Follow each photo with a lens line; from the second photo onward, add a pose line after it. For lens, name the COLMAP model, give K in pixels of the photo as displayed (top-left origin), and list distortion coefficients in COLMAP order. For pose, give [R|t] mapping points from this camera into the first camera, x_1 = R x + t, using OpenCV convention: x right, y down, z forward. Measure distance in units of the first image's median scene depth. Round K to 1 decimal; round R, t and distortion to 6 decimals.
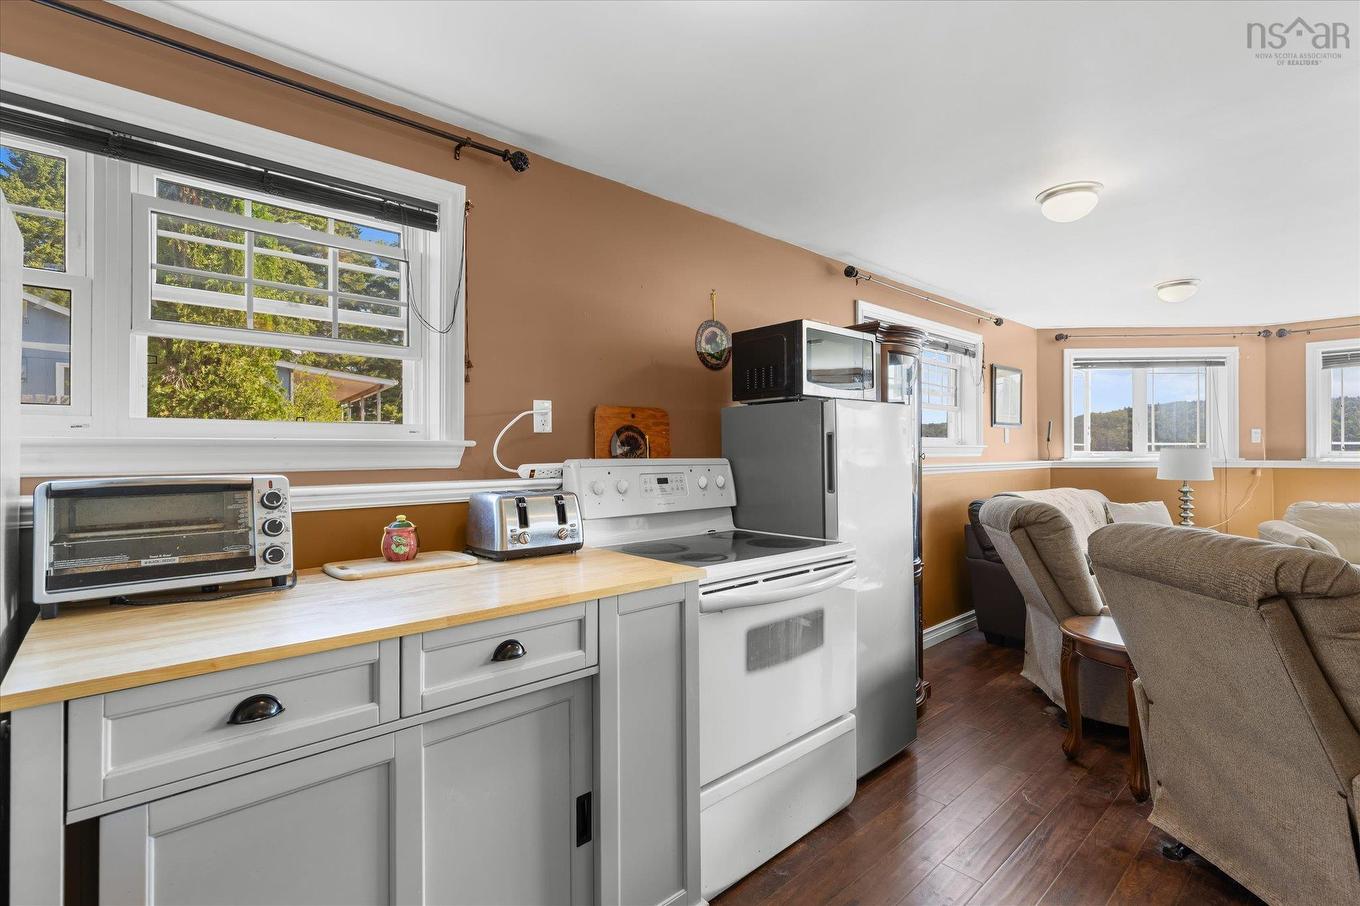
lens RADIAL K [[612.8, 0, 680.0], [0, 612.8, 453.0], [0, 0, 1]] dist [0.002399, -0.000282]
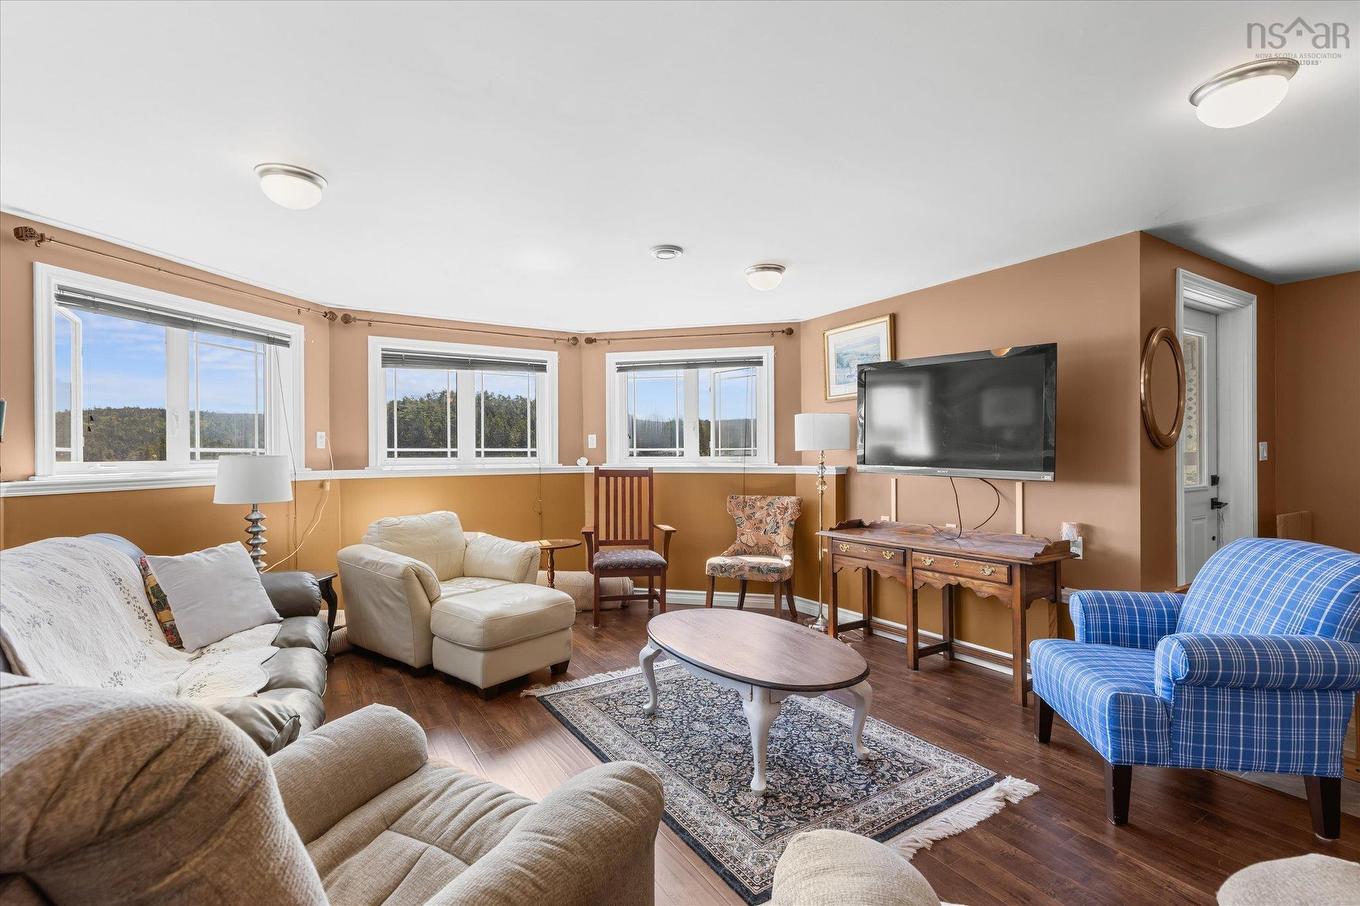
lens RADIAL K [[612.8, 0, 680.0], [0, 612.8, 453.0], [0, 0, 1]] dist [0.002399, -0.000282]
pose [[0.157427, 0.001464, 0.987529, 0.216205], [0.010848, 0.999936, -0.003212, -0.003389], [-0.987471, 0.011219, 0.157401, 0.409727]]
